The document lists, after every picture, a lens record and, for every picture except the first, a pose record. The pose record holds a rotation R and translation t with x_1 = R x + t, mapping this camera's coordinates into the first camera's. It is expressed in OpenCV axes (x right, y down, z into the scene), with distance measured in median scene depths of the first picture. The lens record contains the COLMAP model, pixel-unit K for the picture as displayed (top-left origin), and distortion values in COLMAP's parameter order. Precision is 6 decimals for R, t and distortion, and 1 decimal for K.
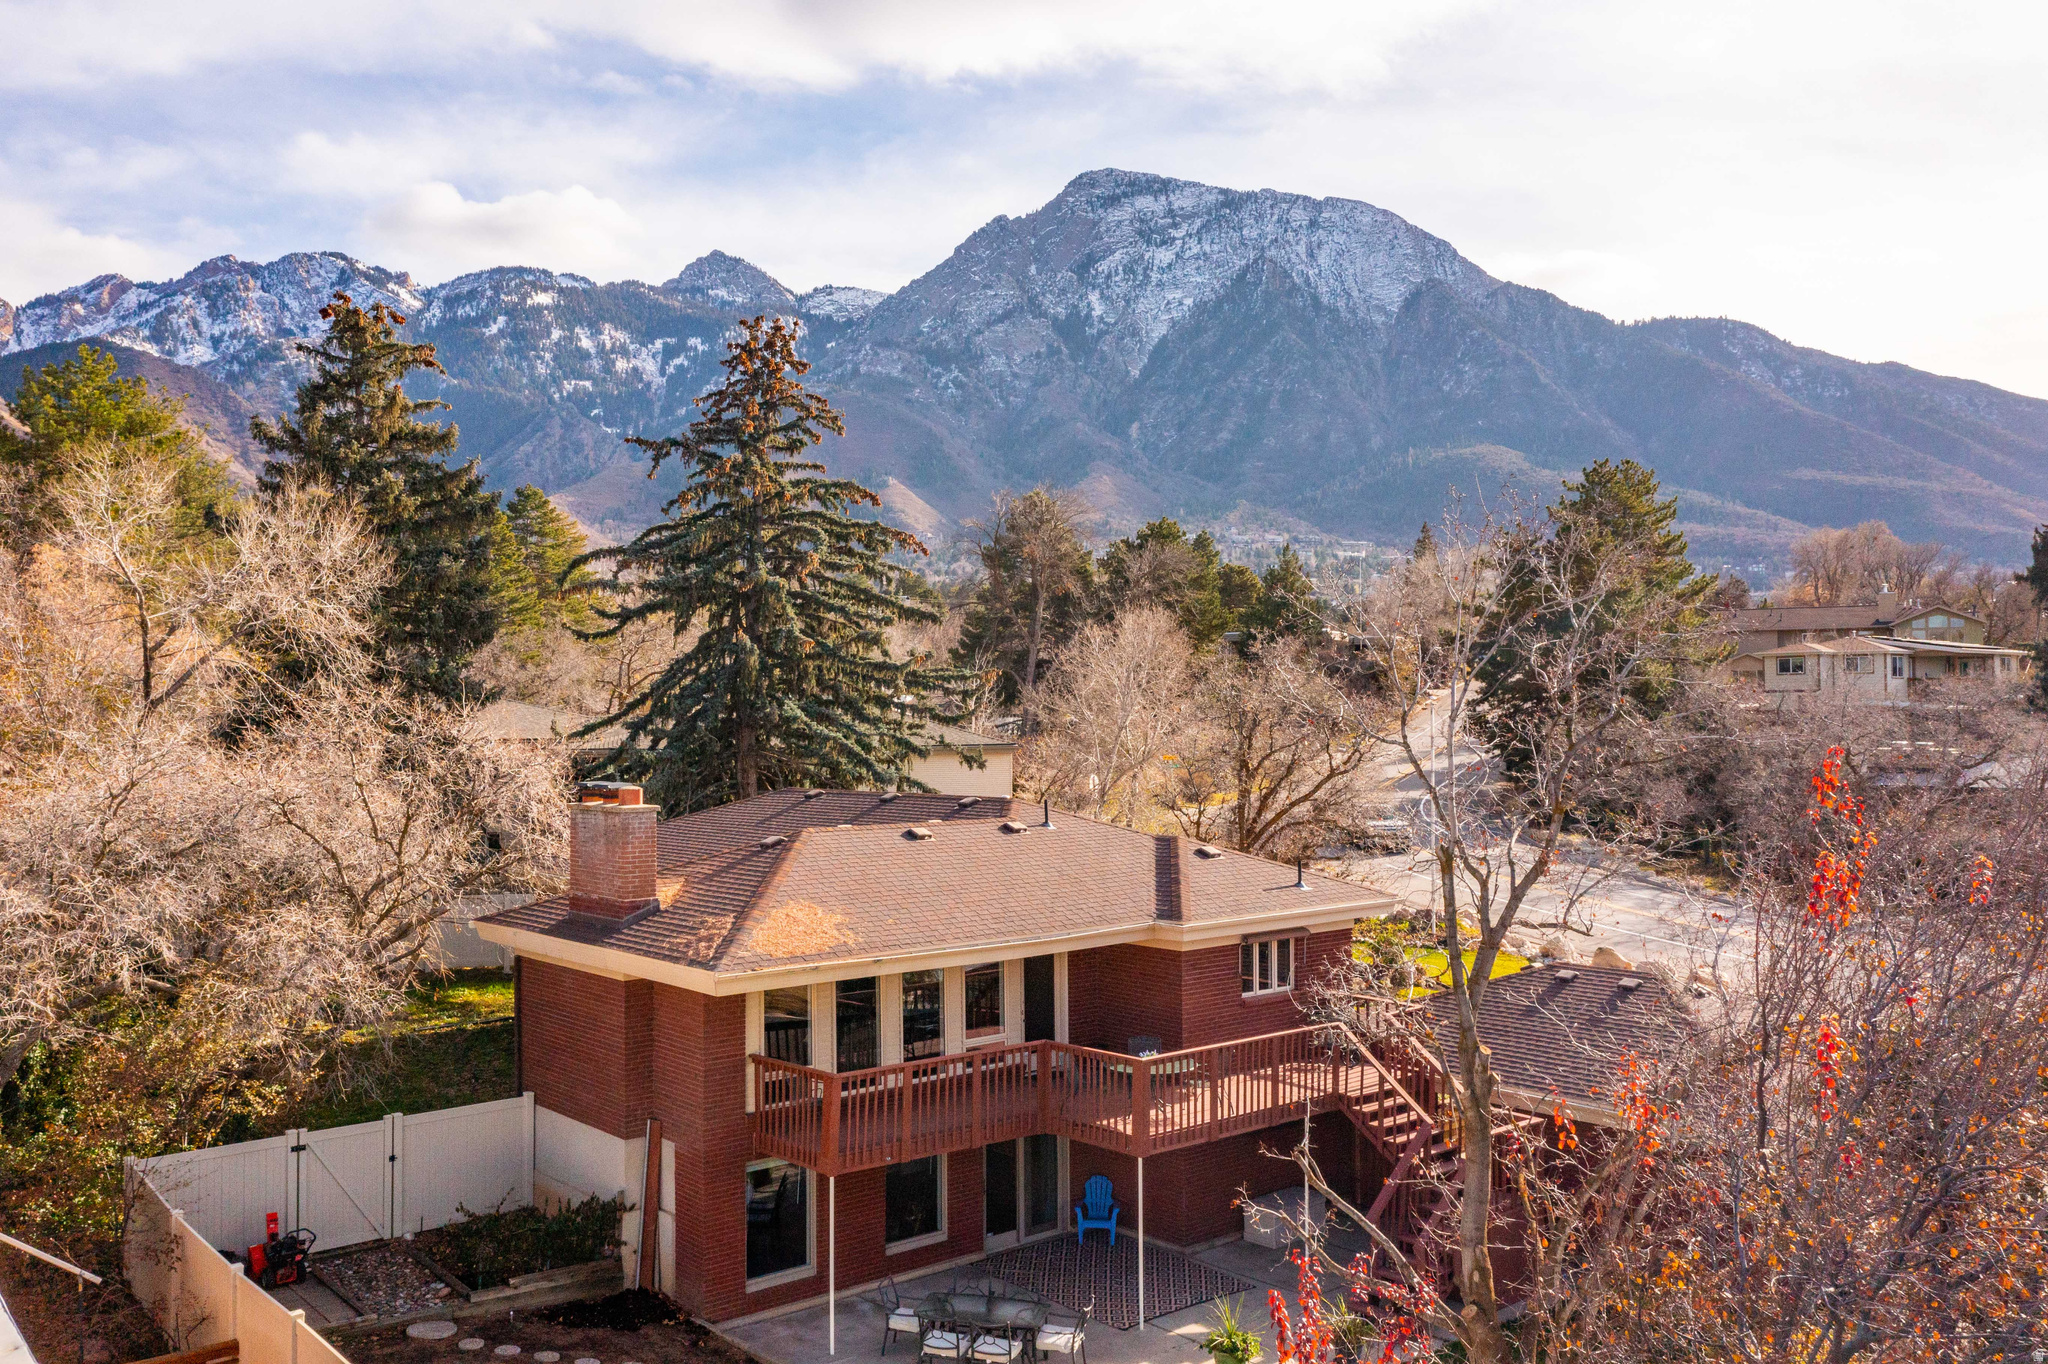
lens RADIAL K [[1633.3, 0, 1025.3], [0, 1633.3, 665.5], [0, 0, 1]] dist [-0.001376, 0.005582]
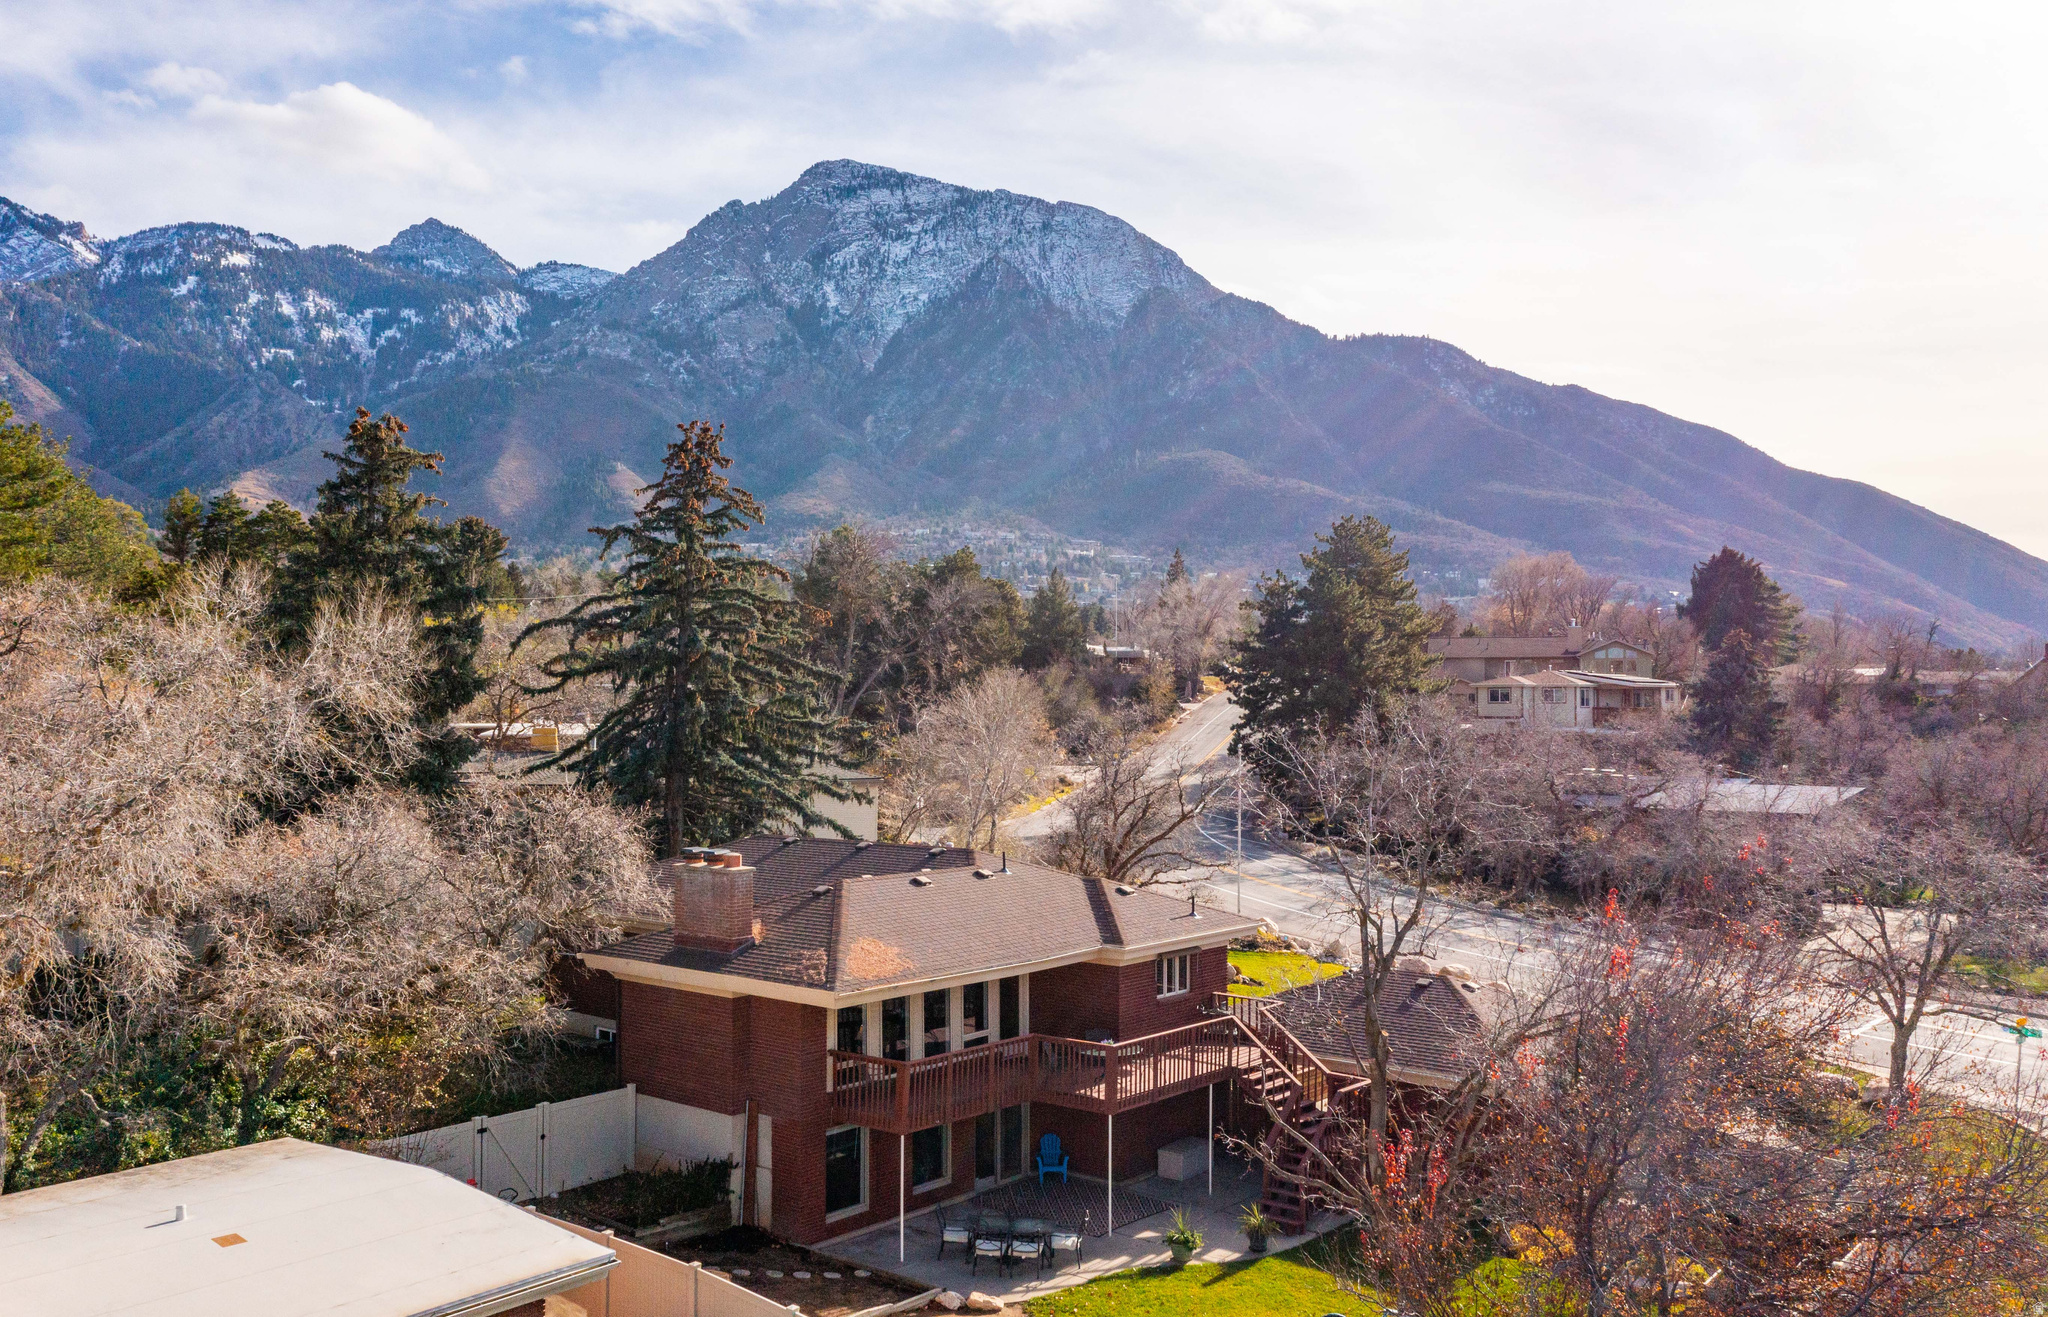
lens RADIAL K [[1627.0, 0, 1024.0], [0, 1627.0, 658.5], [0, 0, 1]] dist [0.004866, 0.001473]
pose [[0.986422, 0.012189, 0.163779, -0.087473], [-0.012295, 0.999924, -0.000367, -0.034199], [-0.163772, -0.001652, 0.986497, -0.139207]]
